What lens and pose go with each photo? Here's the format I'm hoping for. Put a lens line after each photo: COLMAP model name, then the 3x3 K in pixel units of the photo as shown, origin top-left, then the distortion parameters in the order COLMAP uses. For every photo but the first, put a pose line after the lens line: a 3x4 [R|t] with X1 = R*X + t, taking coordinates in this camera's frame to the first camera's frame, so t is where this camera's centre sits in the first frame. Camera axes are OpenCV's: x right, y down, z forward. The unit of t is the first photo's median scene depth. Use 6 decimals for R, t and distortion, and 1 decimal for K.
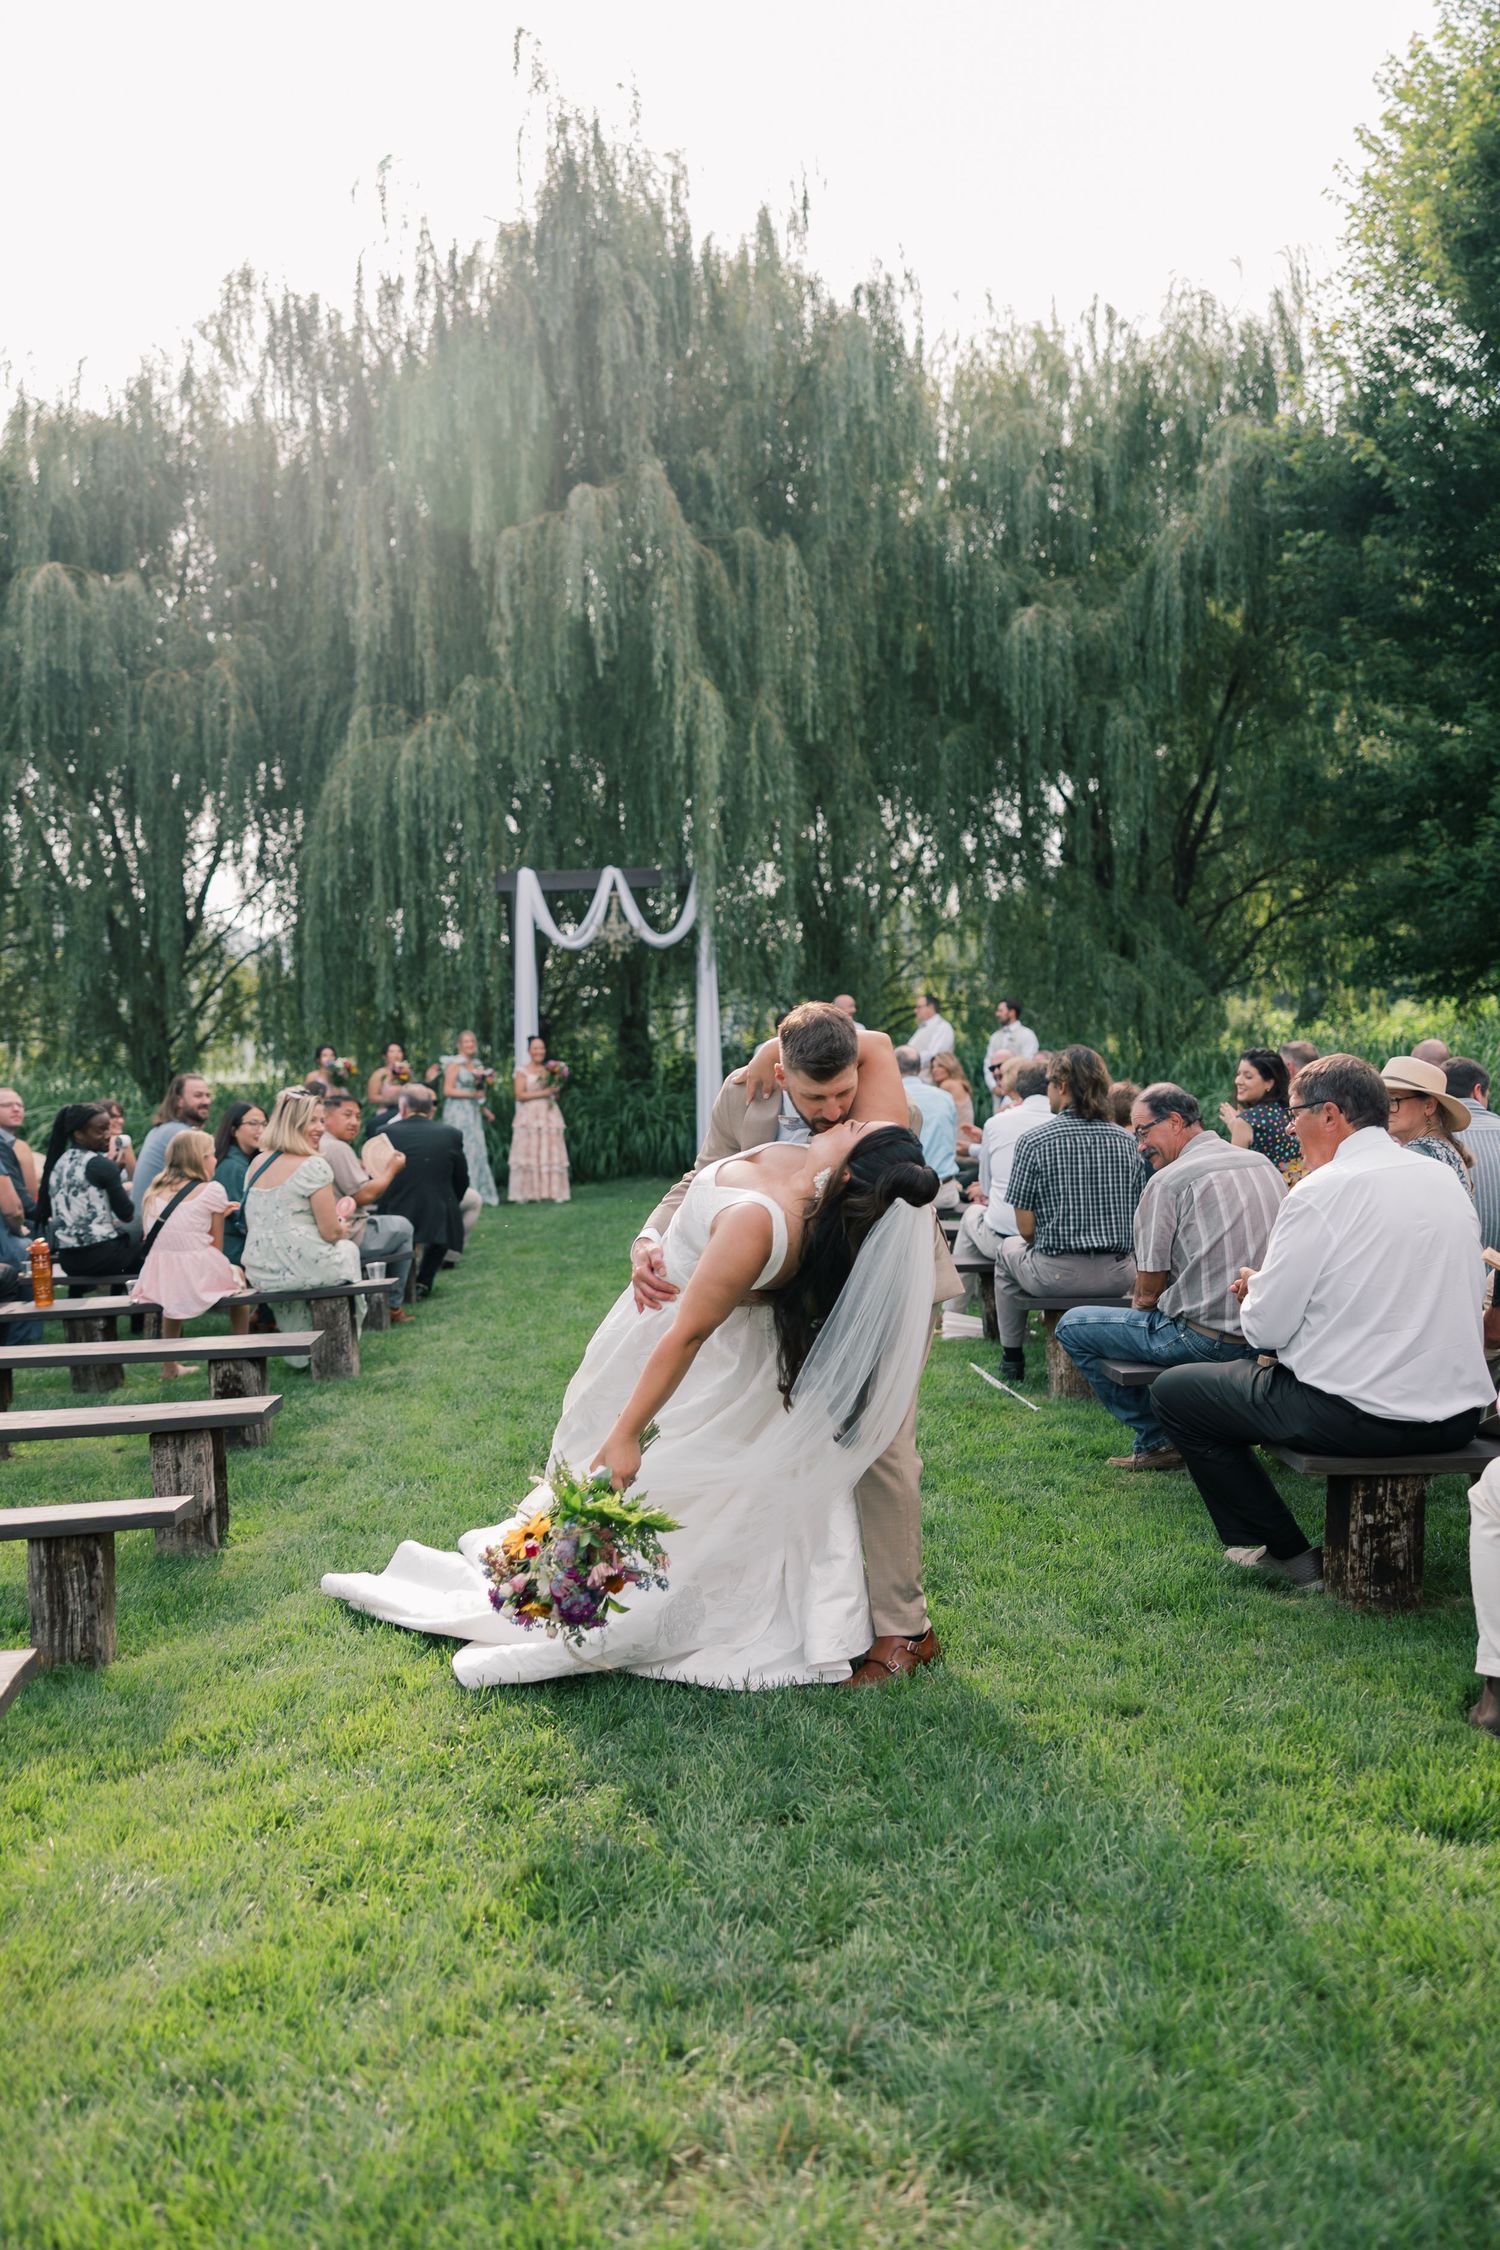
lens RADIAL K [[1864.3, 0, 797.2], [0, 1864.3, 1131.8], [0, 0, 1]] dist [-0.010786, -0.002934]
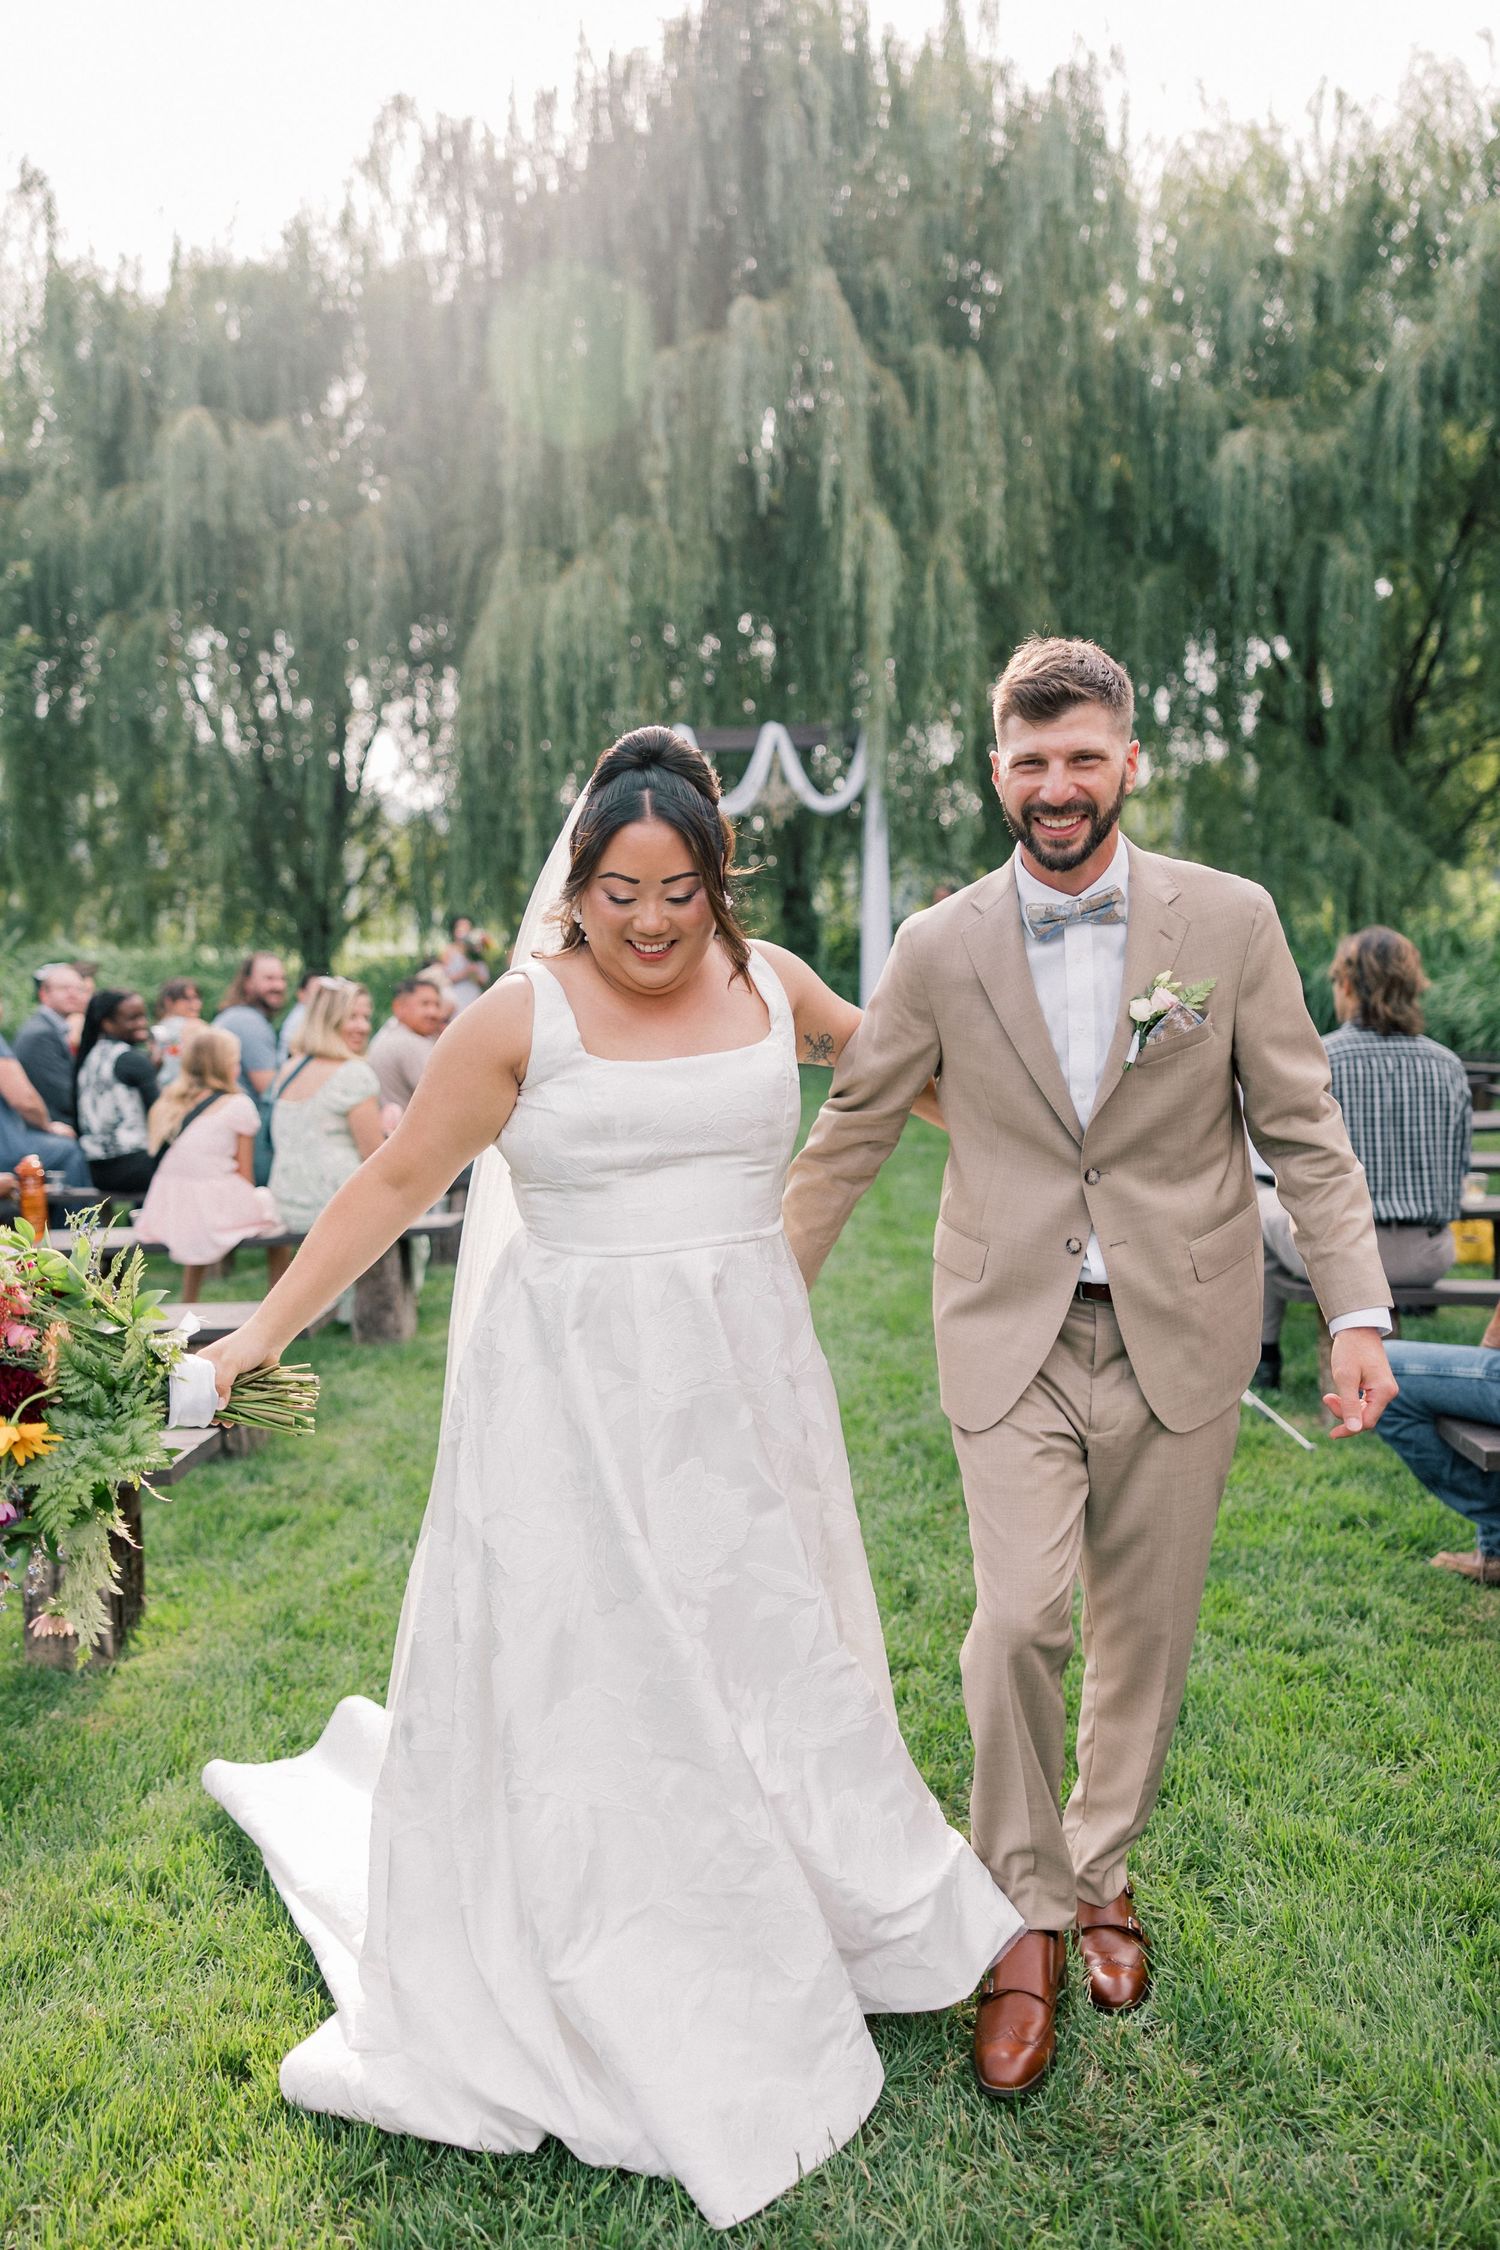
lens RADIAL K [[1782.8, 0, 750.0], [0, 1782.8, 1125.0], [0, 0, 1]] dist [-0.010766, -0.002820]
pose [[0.992468, 0.018523, -0.121097, -0.000606], [-0.010128, 0.997525, 0.069575, -0.005529], [0.122086, -0.067824, 0.990199, 0.105876]]
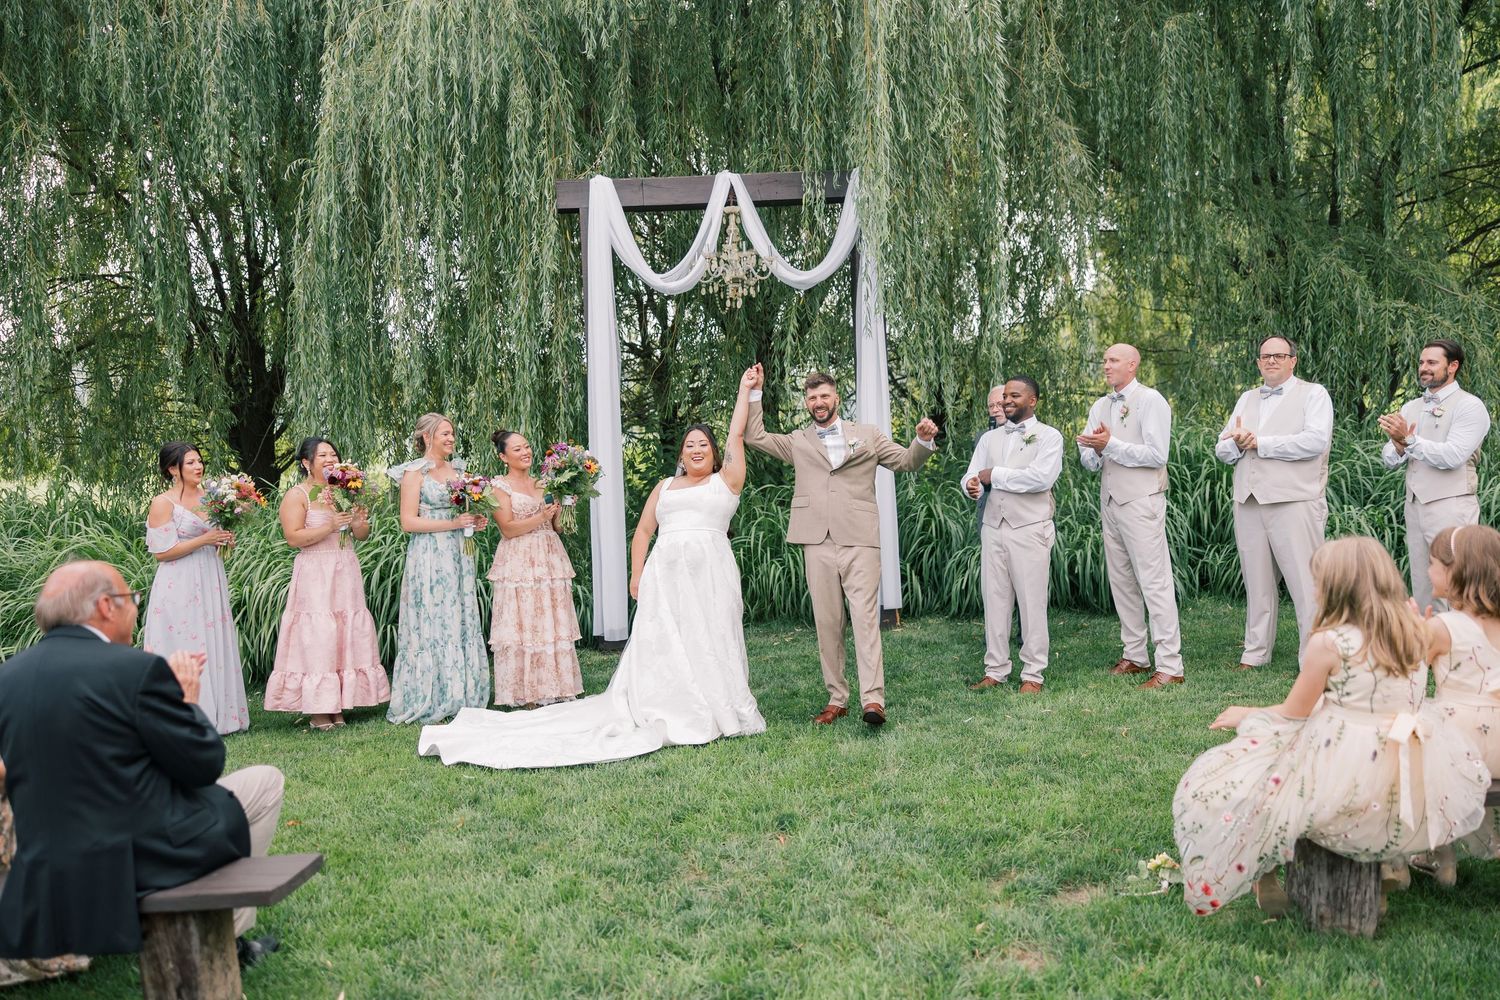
lens RADIAL K [[1188.6, 0, 750.0], [0, 1188.6, 500.0], [0, 0, 1]] dist [-0.010766, -0.002820]
pose [[0.994913, -0.011286, -0.100102, -0.046858], [0.011322, 0.999936, -0.000206, -0.021451], [0.100098, -0.000928, 0.994977, 0.538253]]
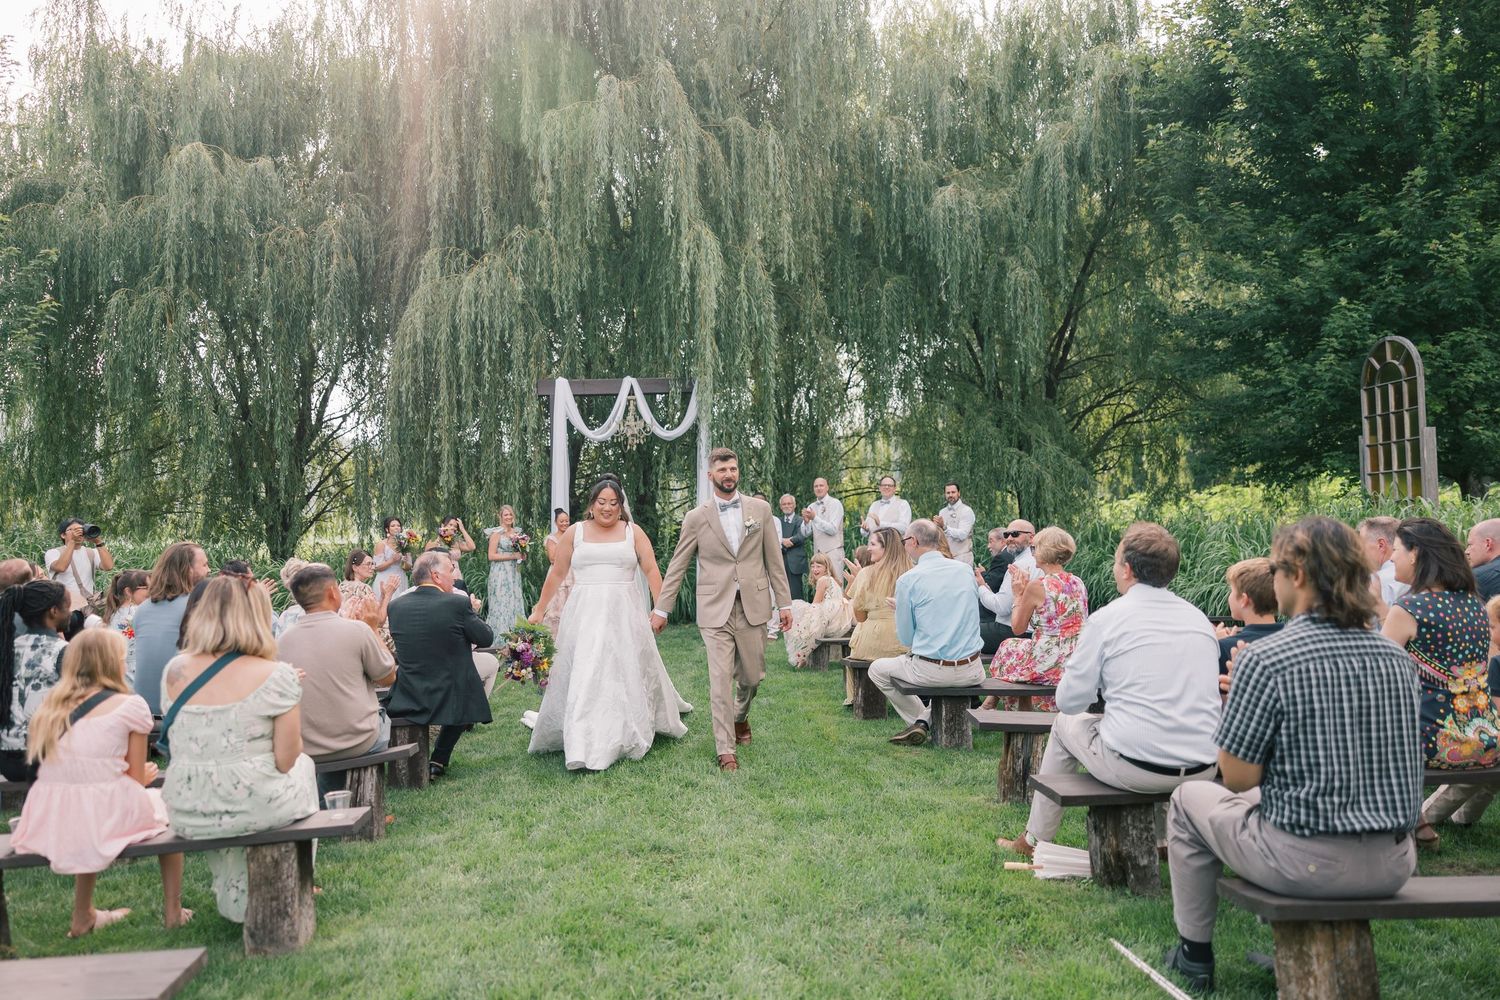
lens RADIAL K [[1168.3, 0, 750.0], [0, 1168.3, 500.0], [0, 0, 1]] dist [0.008663, 0.000019]
pose [[0.999965, 0.002283, 0.008076, -0.022922], [-0.001783, 0.998109, -0.061435, -0.009722], [-0.008201, 0.061419, 0.998078, 0.202856]]
